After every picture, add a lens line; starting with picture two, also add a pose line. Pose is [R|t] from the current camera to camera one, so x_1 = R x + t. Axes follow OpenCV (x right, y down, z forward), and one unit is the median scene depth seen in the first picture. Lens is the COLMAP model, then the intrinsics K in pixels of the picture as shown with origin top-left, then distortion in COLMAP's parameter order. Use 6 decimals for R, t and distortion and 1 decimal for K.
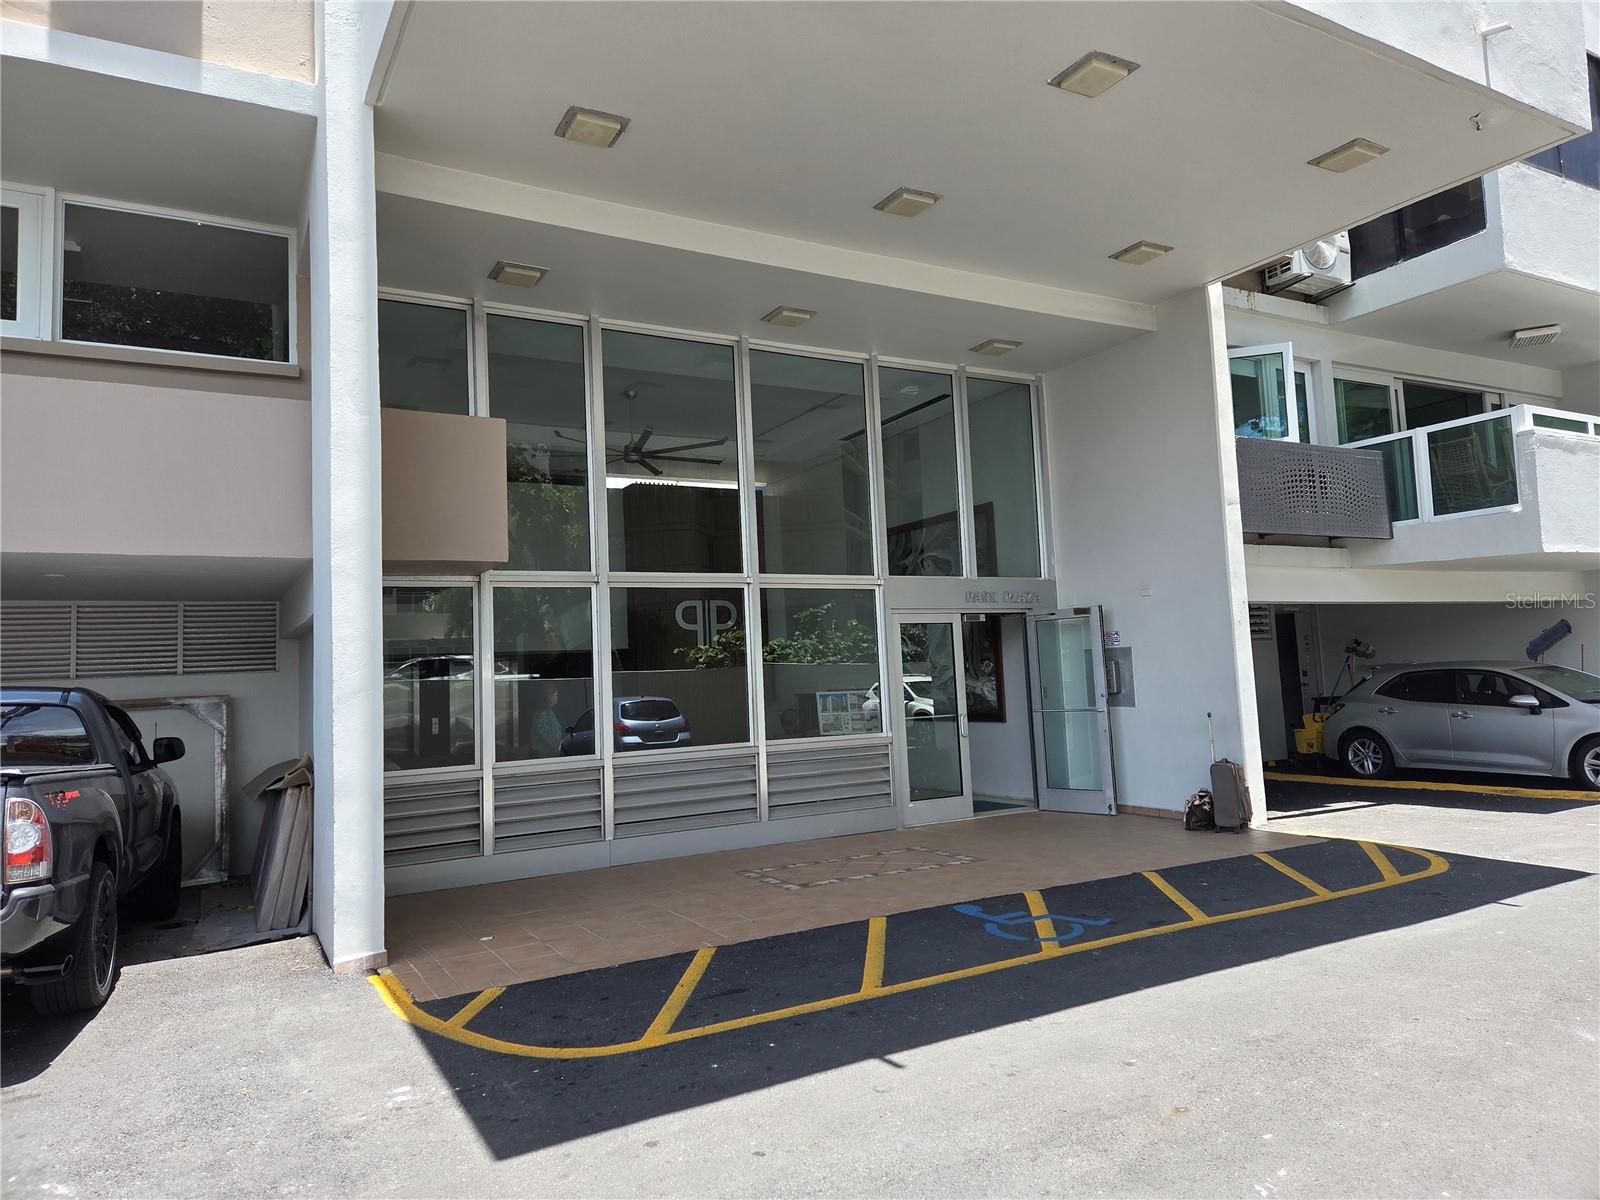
lens RADIAL K [[1072.7, 0, 790.5], [0, 1072.7, 589.0], [0, 0, 1]] dist [0.052069, -0.030440]
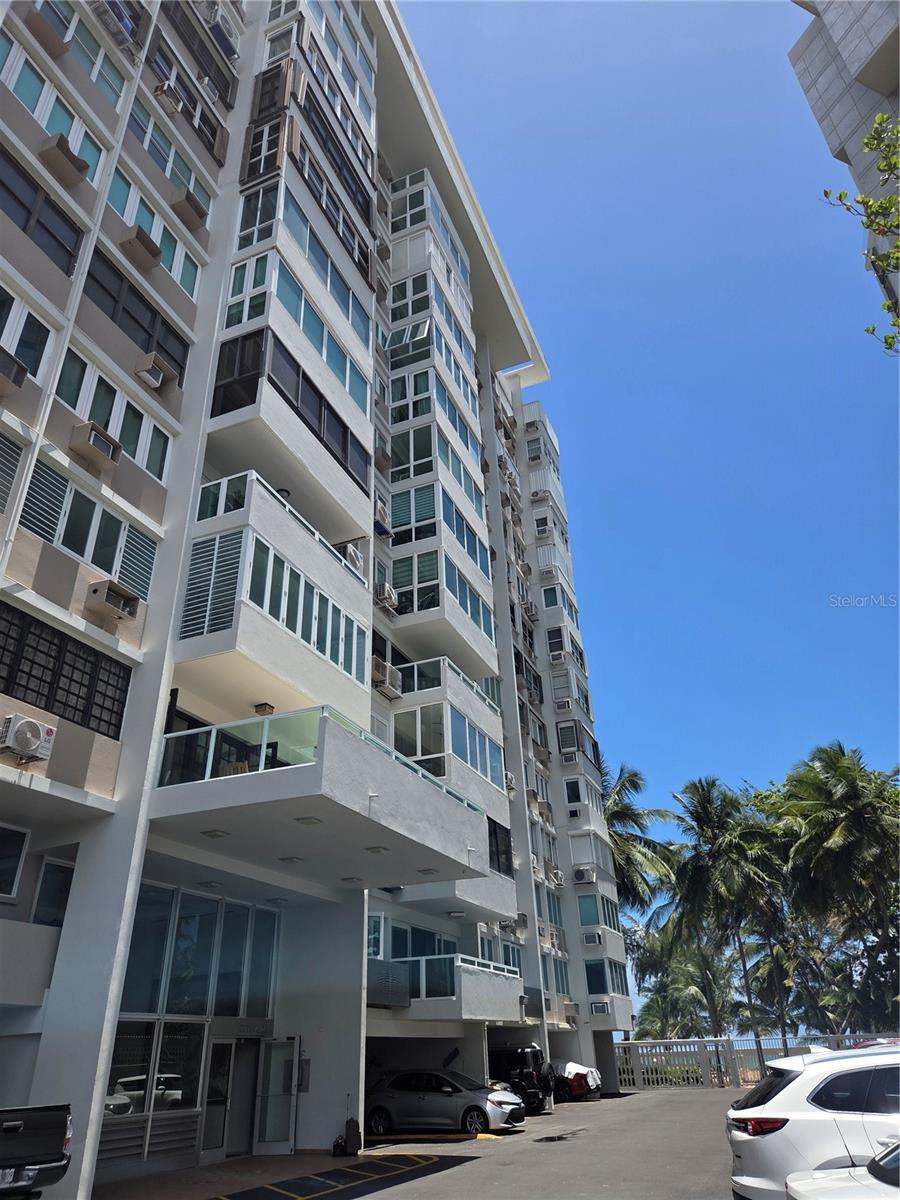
lens RADIAL K [[804.5, 0, 453.9], [0, 804.5, 593.9], [0, 0, 1]] dist [0.052069, -0.030440]
pose [[0.786159, 0.324394, 0.526044, -0.602075], [-0.058562, 0.886441, -0.459121, -0.036869], [-0.615243, 0.330136, 0.715881, -0.629894]]
